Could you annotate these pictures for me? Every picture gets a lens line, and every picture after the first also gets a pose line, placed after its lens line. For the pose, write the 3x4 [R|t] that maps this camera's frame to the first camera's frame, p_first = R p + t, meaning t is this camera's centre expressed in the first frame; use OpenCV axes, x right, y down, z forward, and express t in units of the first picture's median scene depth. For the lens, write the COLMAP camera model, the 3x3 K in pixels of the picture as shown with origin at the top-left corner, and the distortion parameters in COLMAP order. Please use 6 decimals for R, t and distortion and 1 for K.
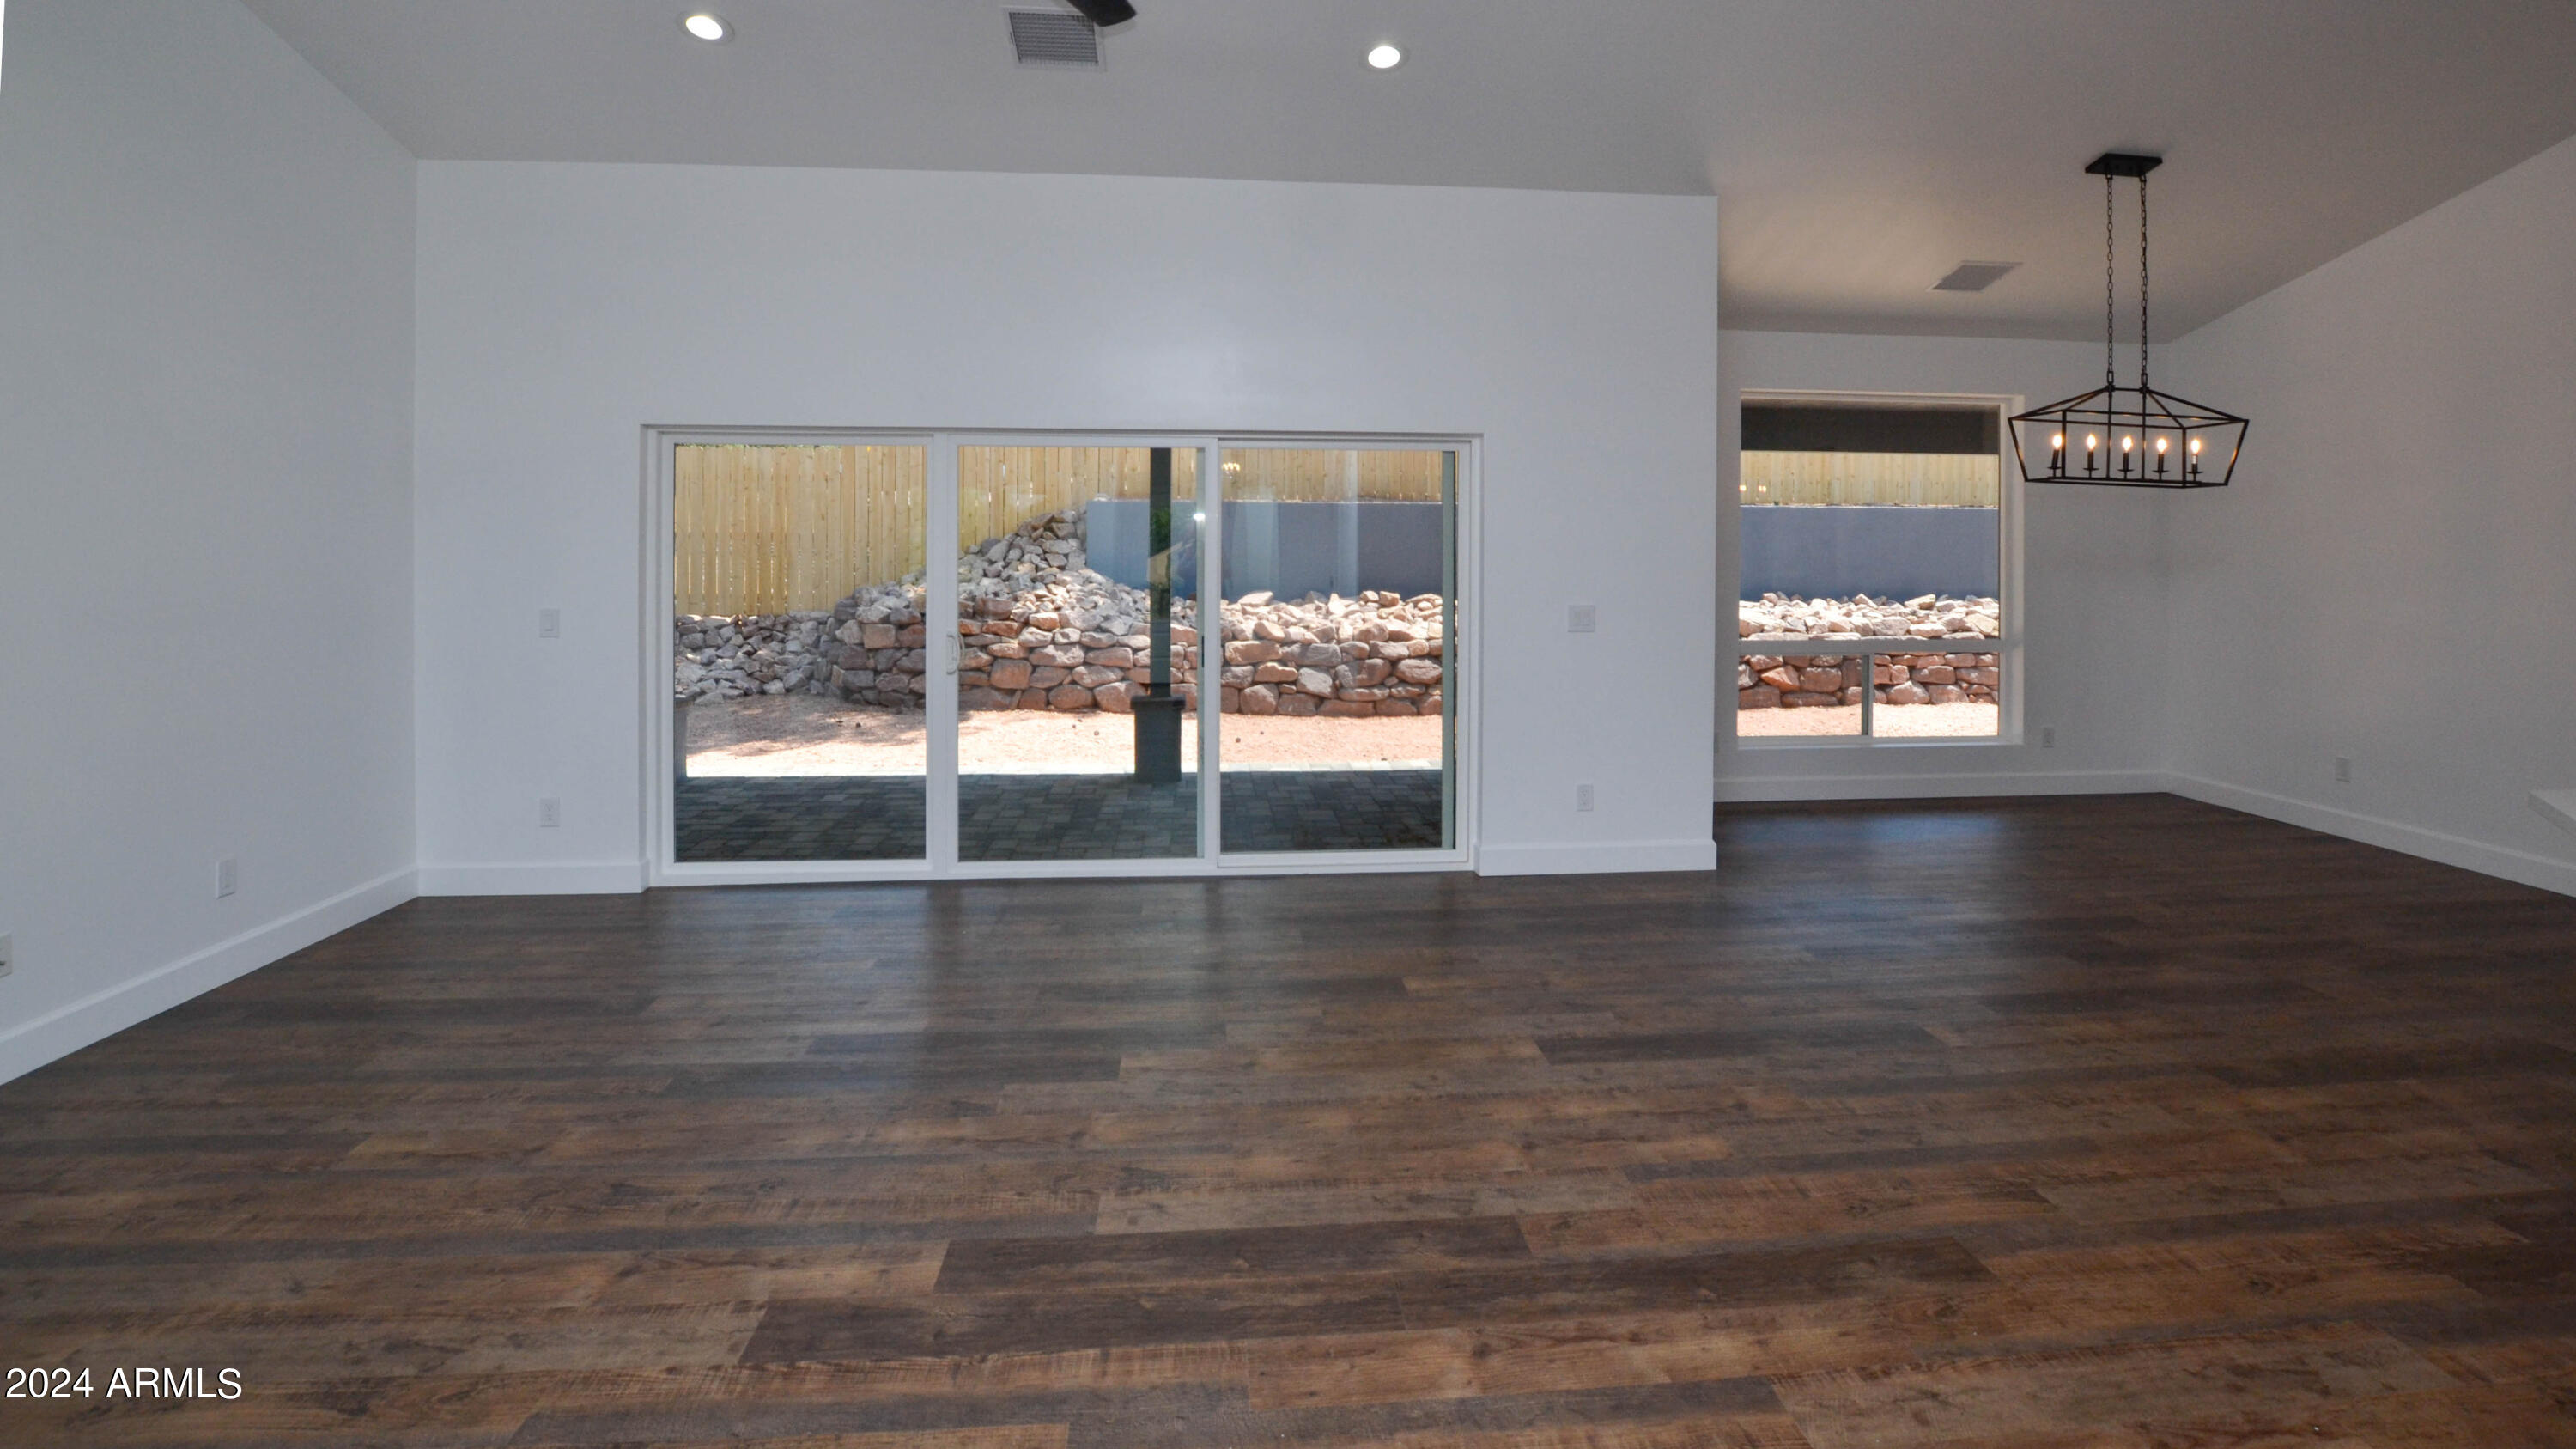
lens RADIAL K [[1156.0, 0, 1302.1], [0, 1156.0, 577.6], [0, 0, 1]] dist [-0.029325, 0.002705]
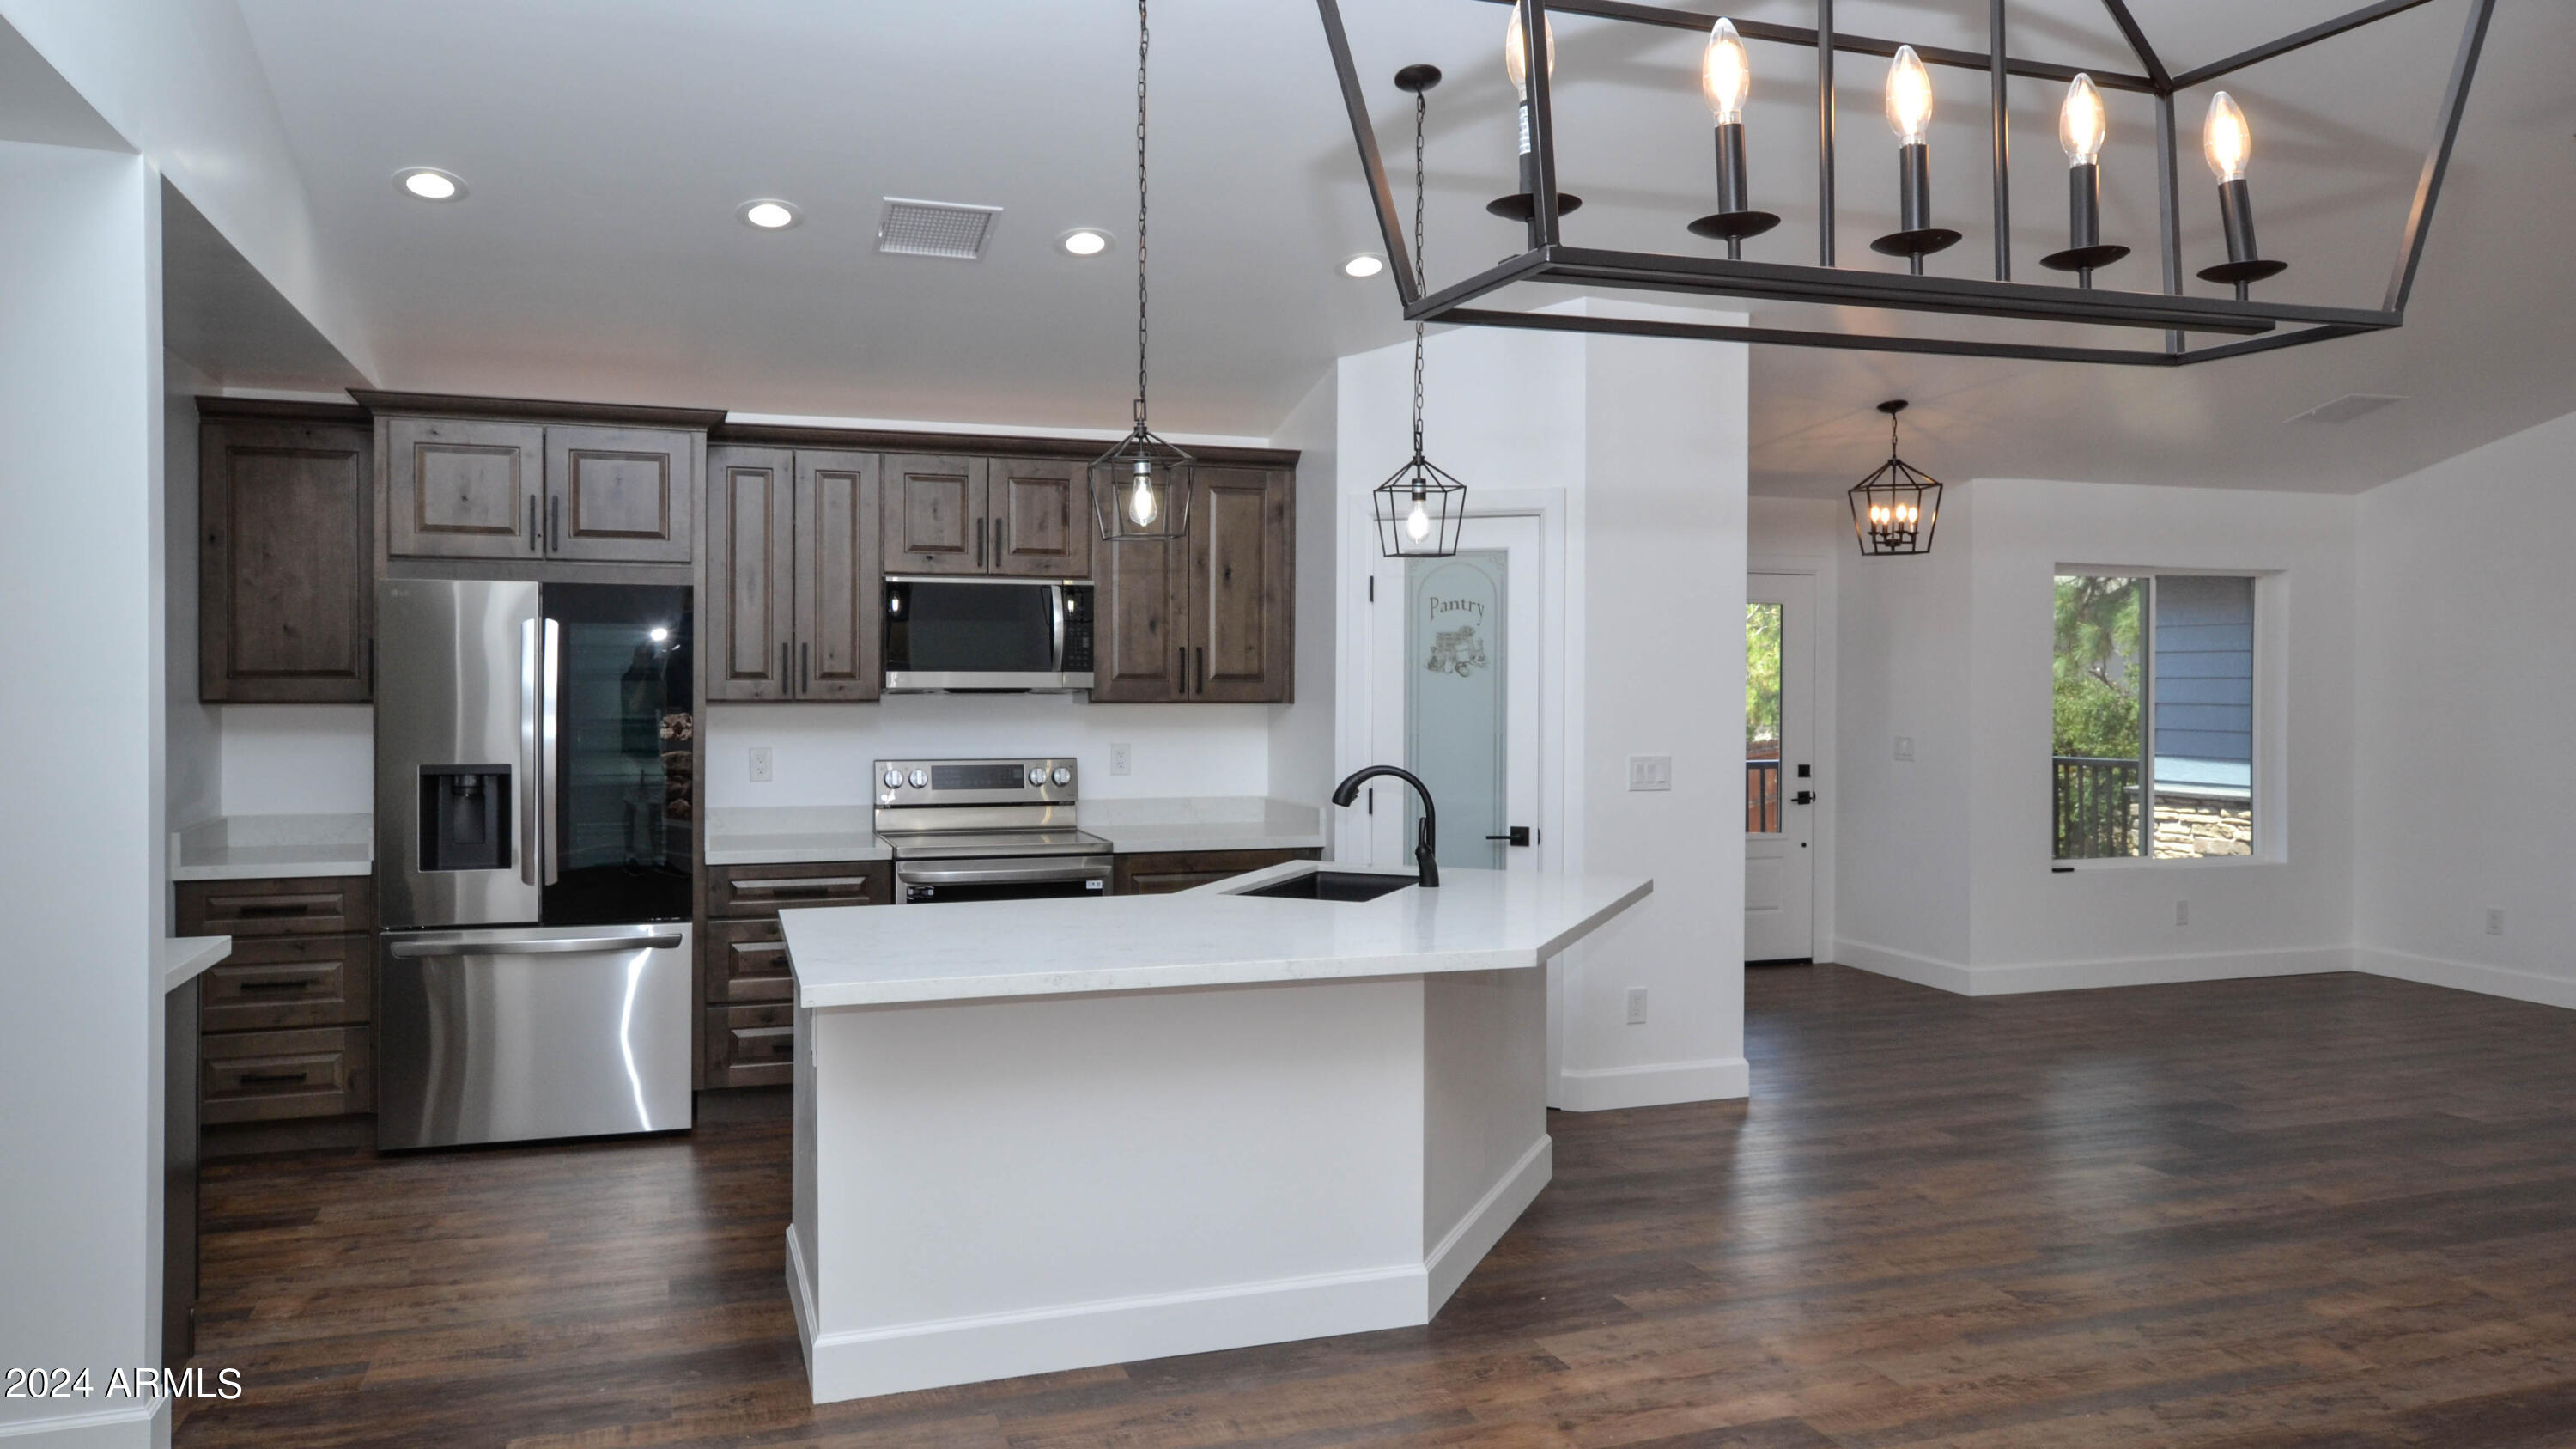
lens RADIAL K [[1765.4, 0, 1289.2], [0, 1765.4, 700.5], [0, 0, 1]] dist [0.001774, 0.009617]
pose [[-0.967437, -0.004786, -0.253066, 1.181579], [-0.014315, 0.999255, 0.035827, -0.037370], [0.252706, 0.038283, -0.966785, 1.648065]]
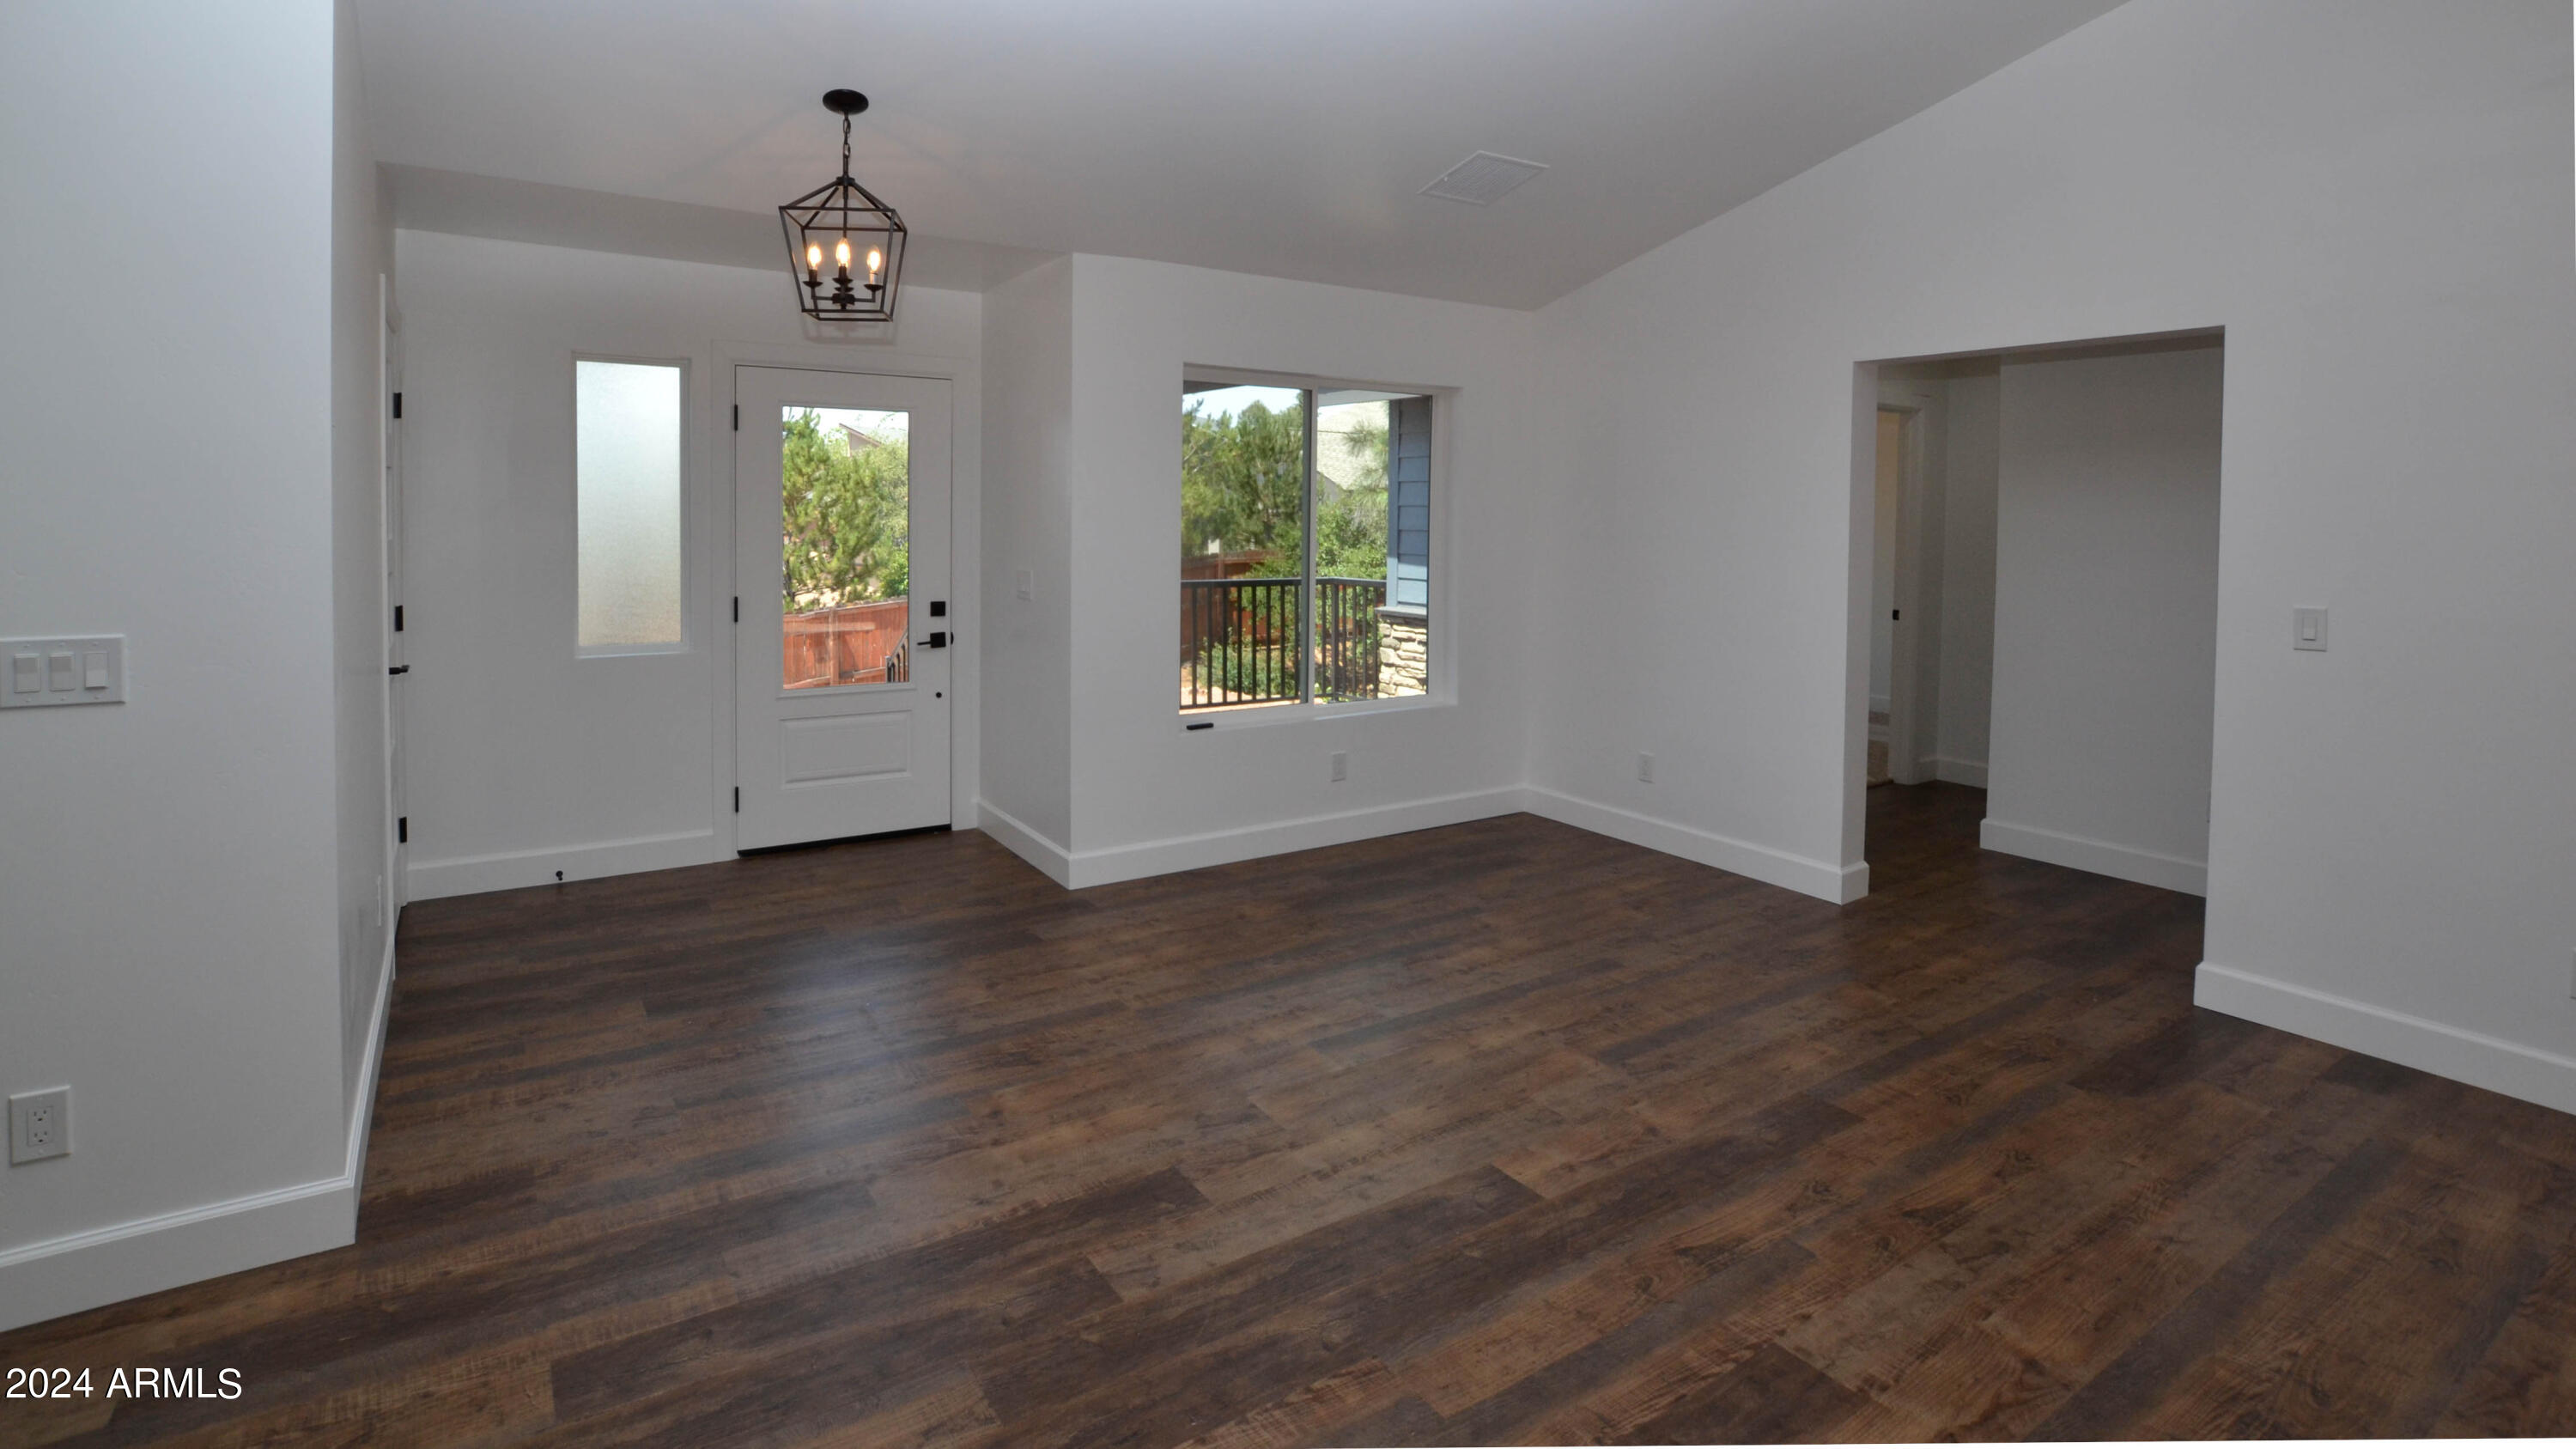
lens RADIAL K [[1208.7, 0, 1260.4], [0, 1208.7, 563.3], [0, 0, 1]] dist [-0.026698, 0.001174]
pose [[-0.884421, 0.005847, -0.466654, 0.203614], [-0.027870, 0.997475, 0.065318, -0.019769], [0.465858, 0.070774, -0.882025, 0.900073]]
